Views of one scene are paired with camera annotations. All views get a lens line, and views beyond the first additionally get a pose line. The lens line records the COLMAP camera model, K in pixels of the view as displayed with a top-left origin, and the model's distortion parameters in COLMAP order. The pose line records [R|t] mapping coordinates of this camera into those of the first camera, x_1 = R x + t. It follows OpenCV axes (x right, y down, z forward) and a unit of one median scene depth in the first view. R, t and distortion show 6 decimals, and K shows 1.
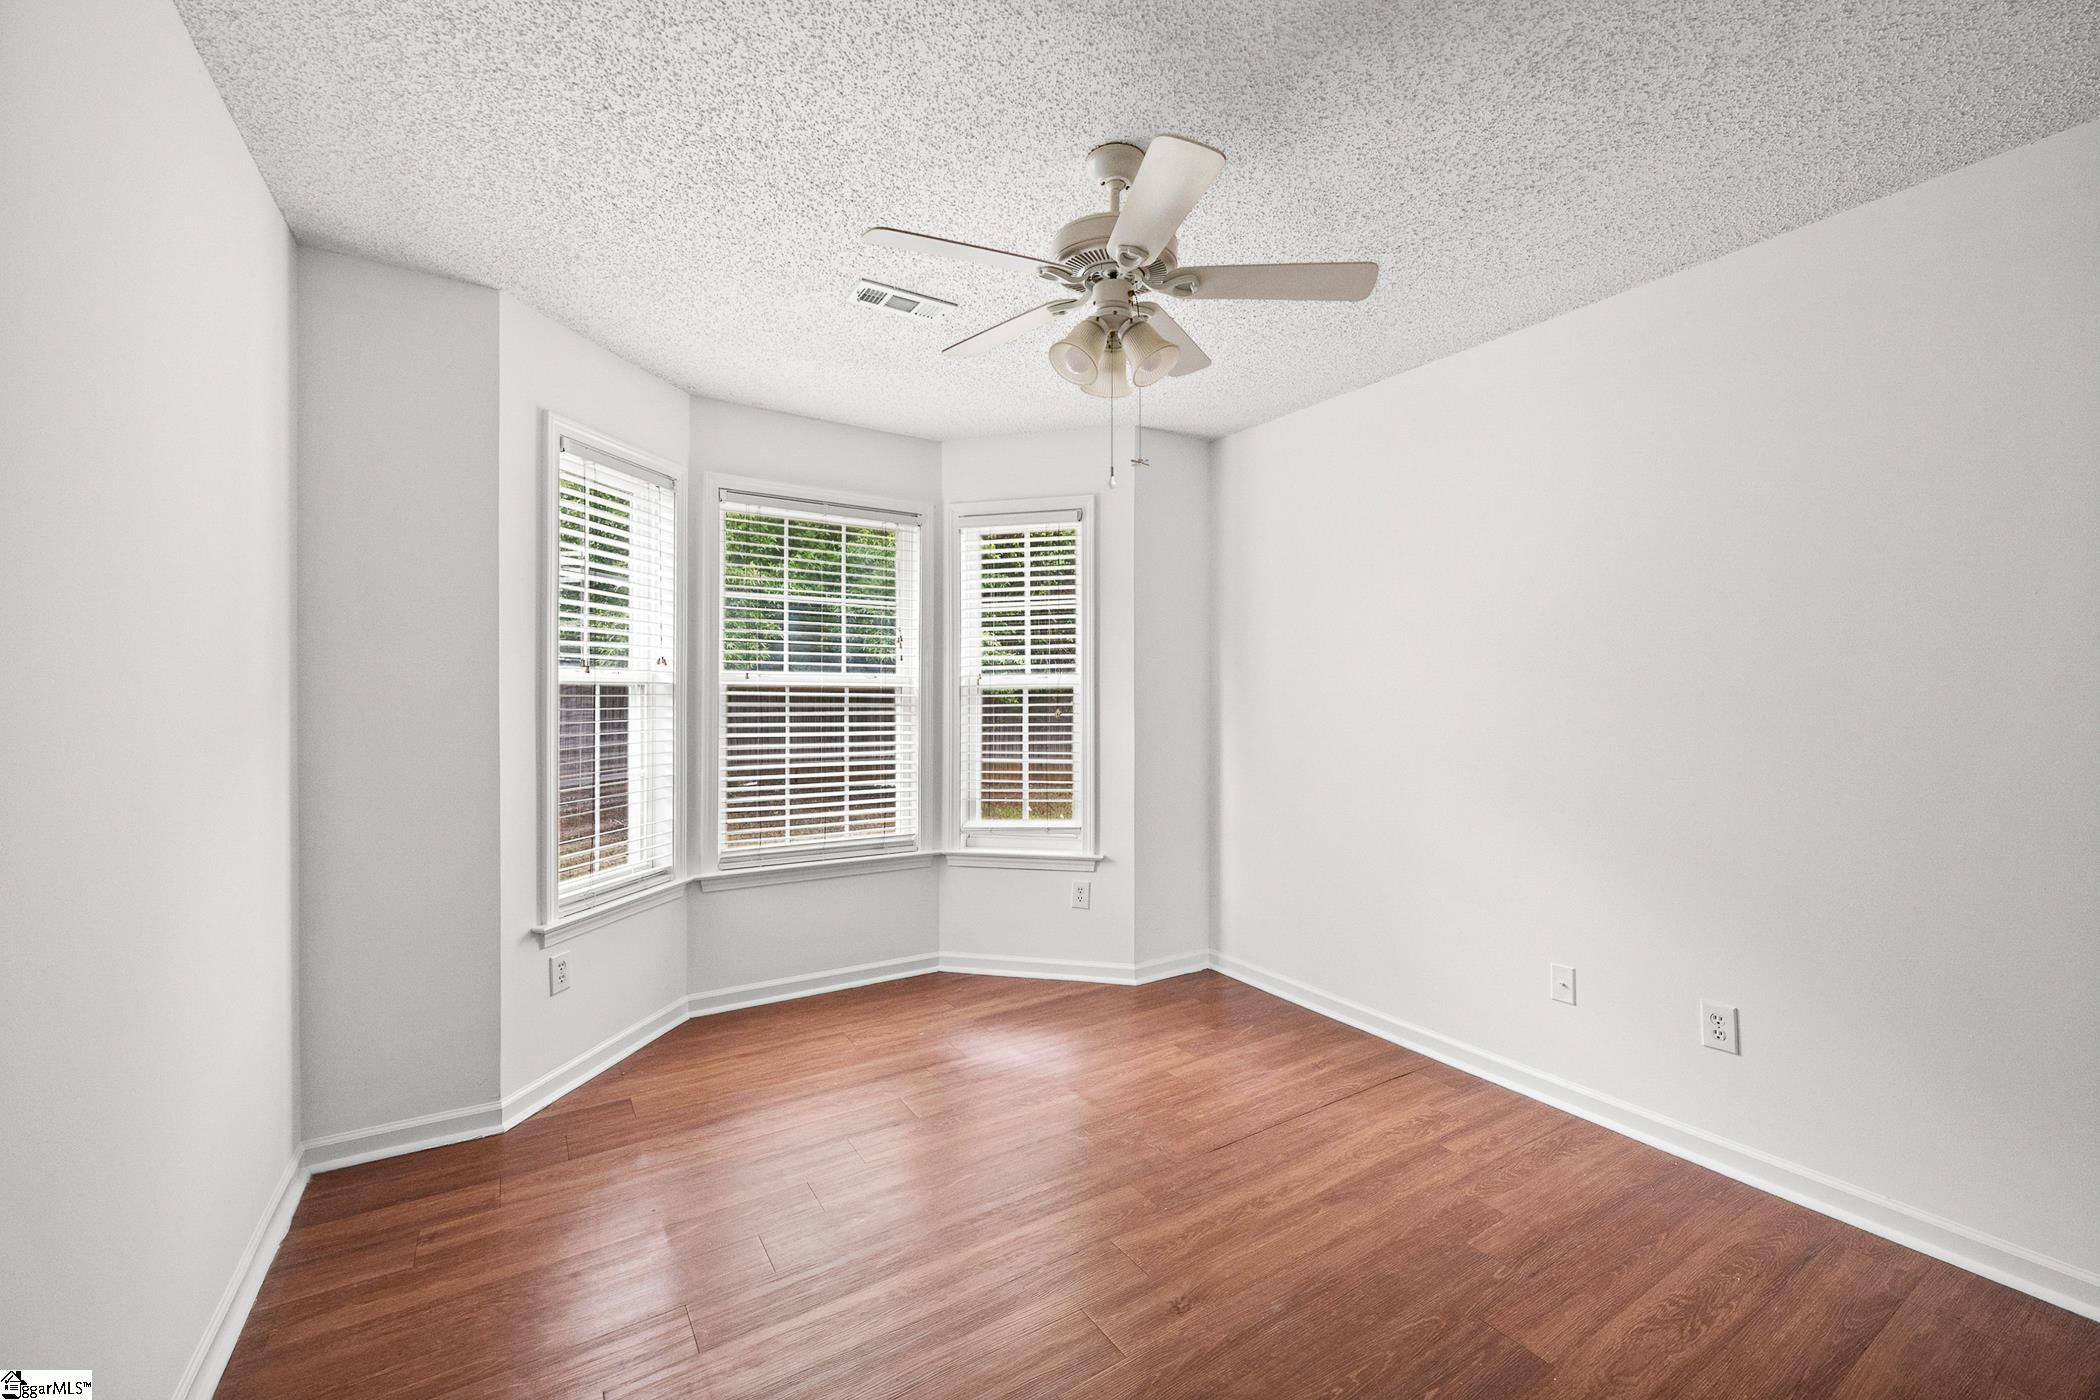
lens RADIAL K [[828.7, 0, 1044.1], [0, 828.7, 696.5], [0, 0, 1]] dist [0.001120, -0.000288]
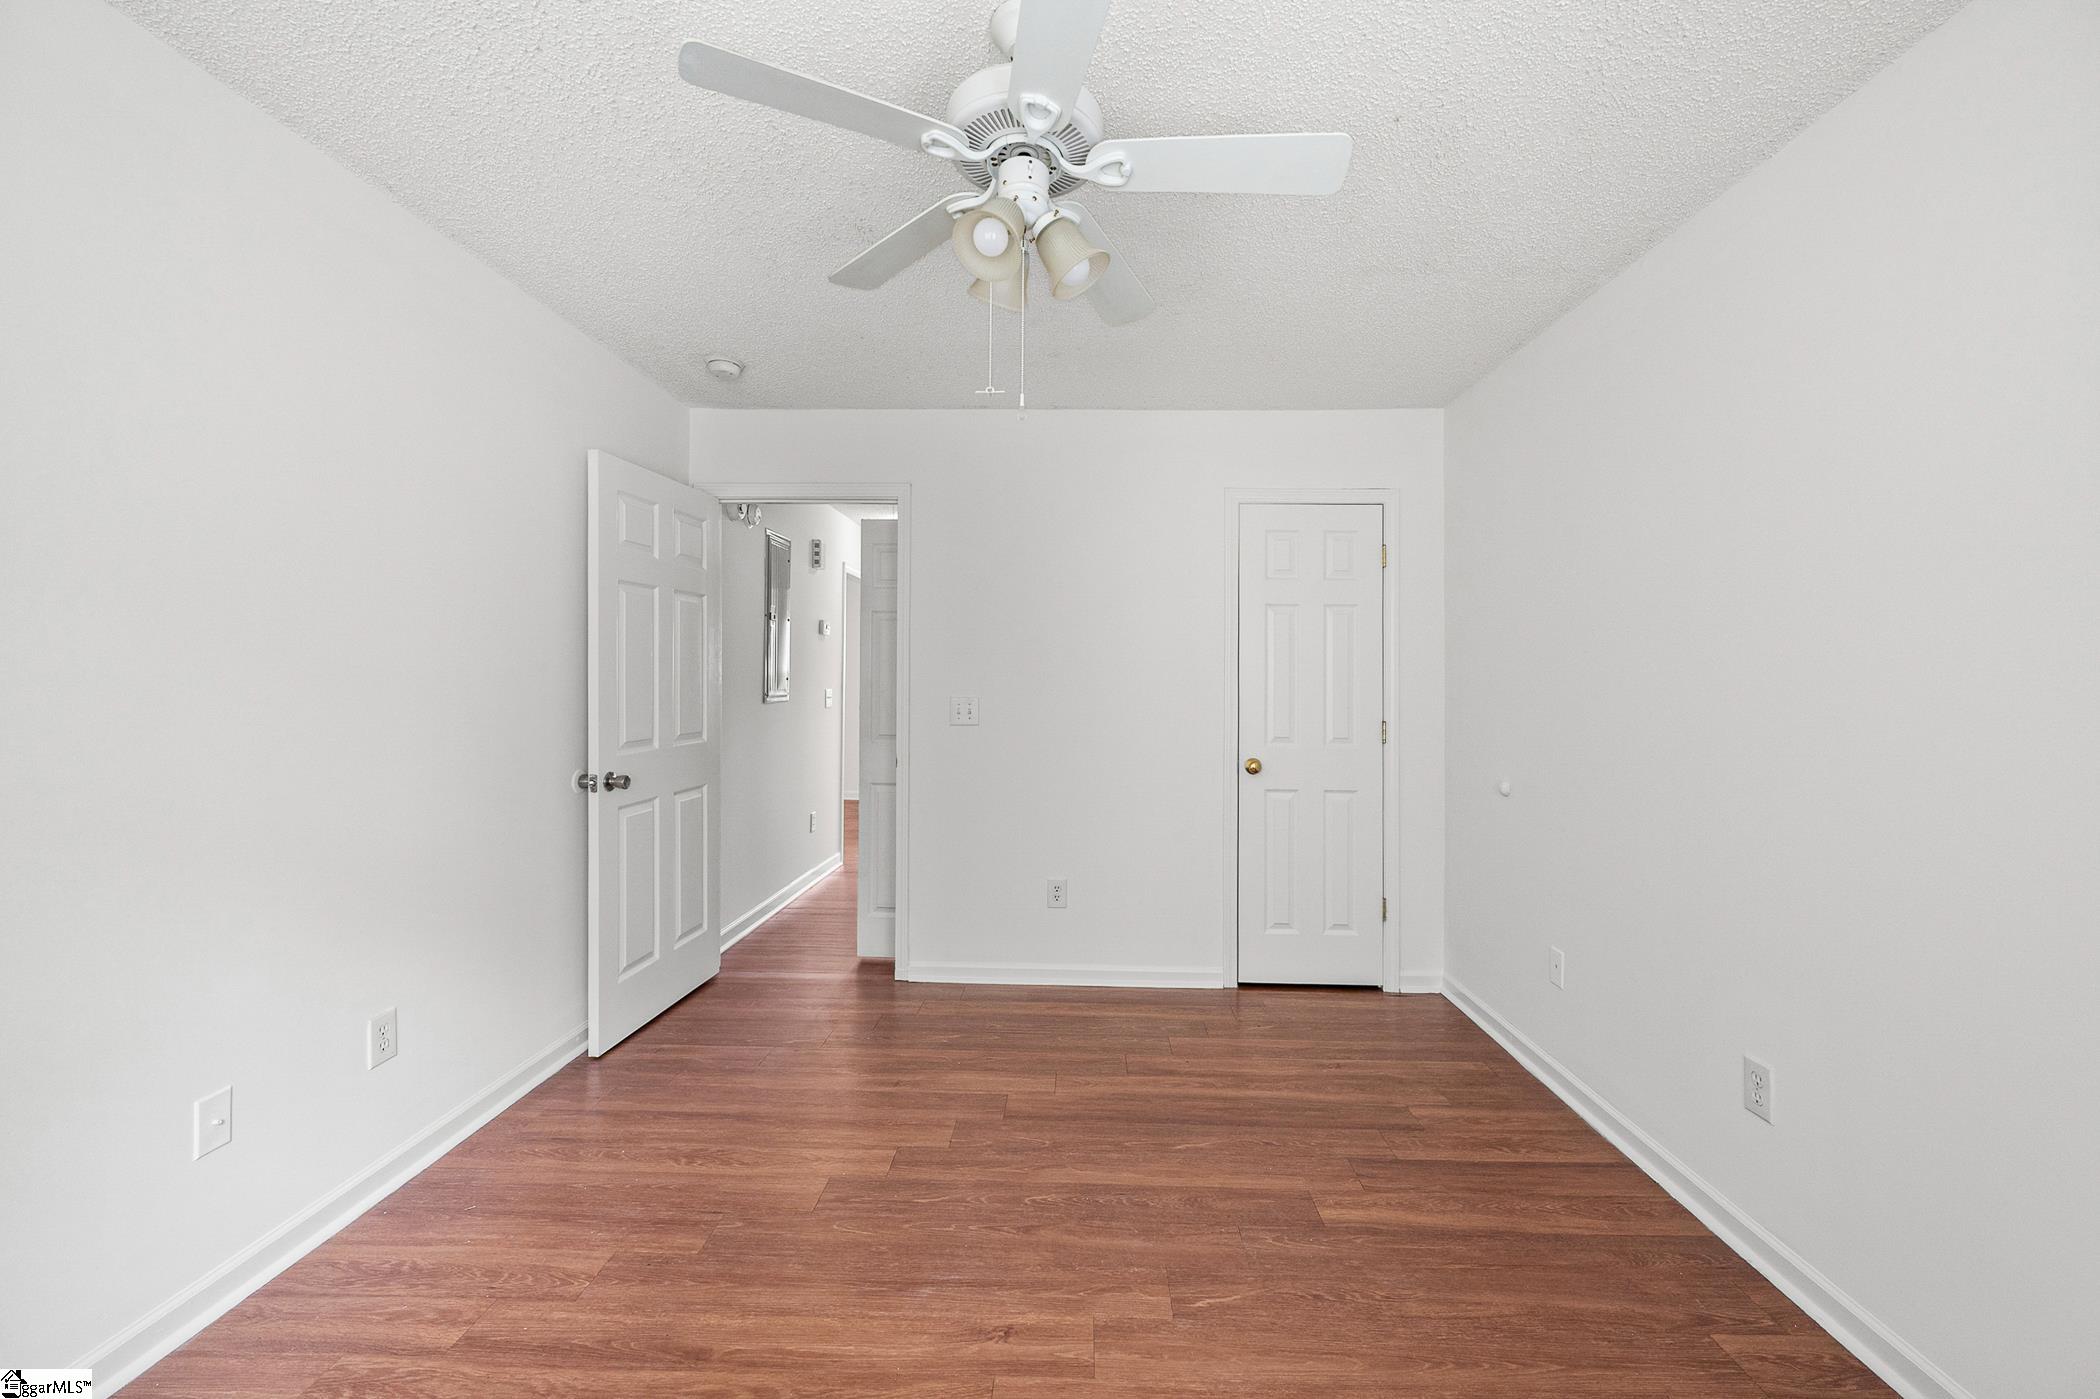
lens RADIAL K [[839.6, 0, 1041.0], [0, 839.6, 721.1], [0, 0, 1]] dist [-0.001415, -0.000194]
pose [[-0.823074, -0.028781, 0.567204, -0.203892], [-0.005367, 0.999065, 0.042906, 0.001039], [-0.567909, 0.032270, -0.822459, 0.905170]]
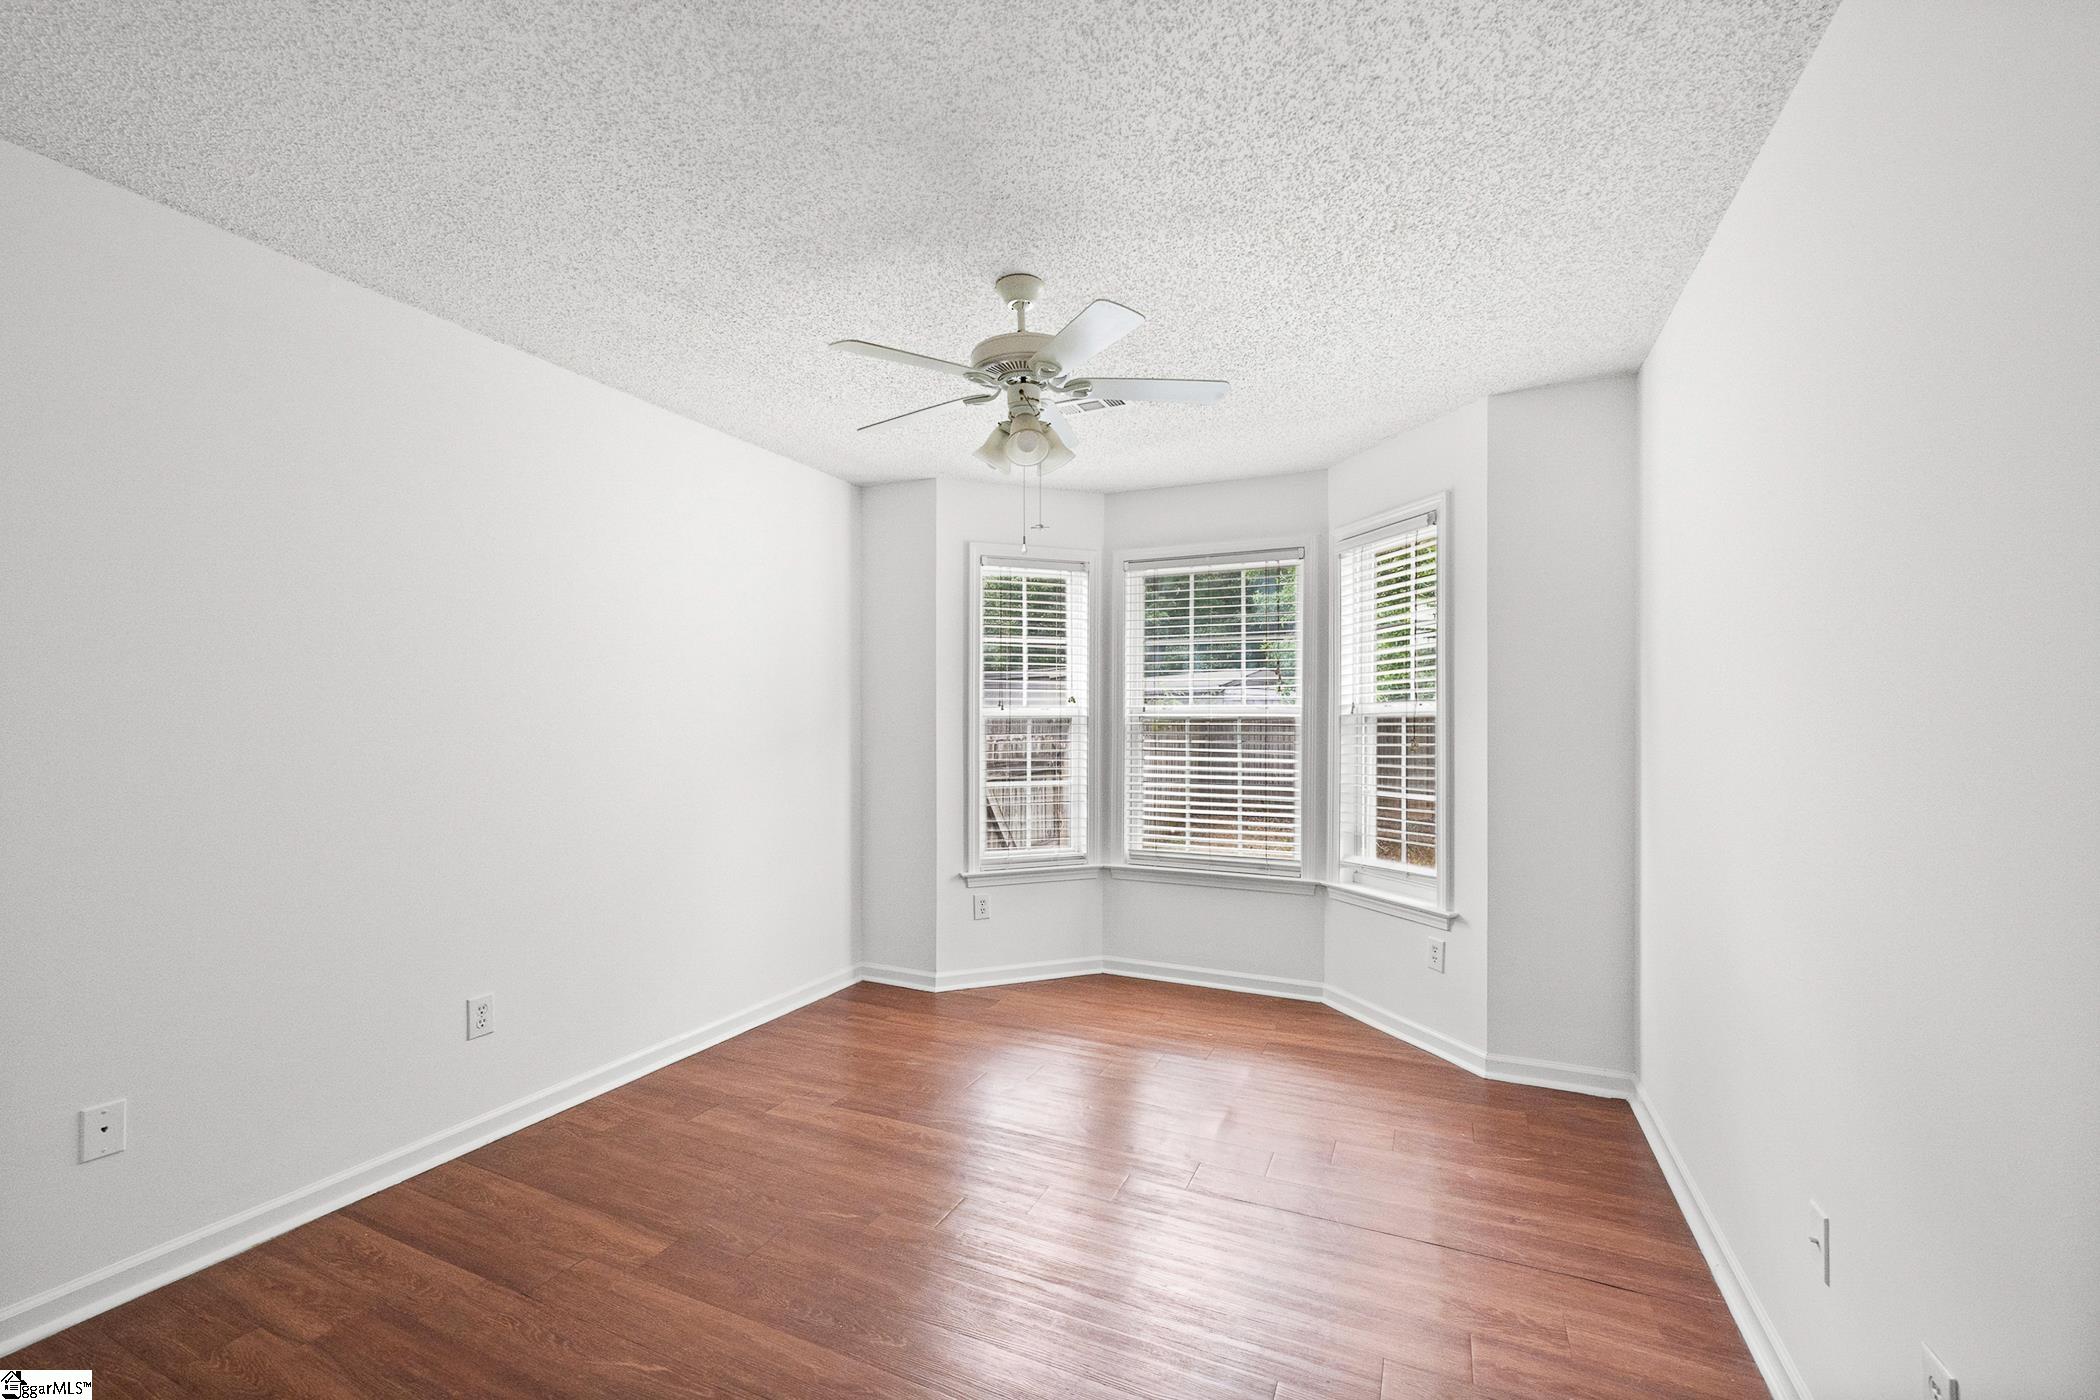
lens RADIAL K [[839.6, 0, 1041.0], [0, 839.6, 721.6], [0, 0, 1]] dist [-0.001415, -0.000194]
pose [[0.551077, -0.004397, -0.834443, 0.628359], [-0.000456, 0.999984, -0.005570, 0.000535], [0.834454, 0.003450, 0.551066, 0.194209]]
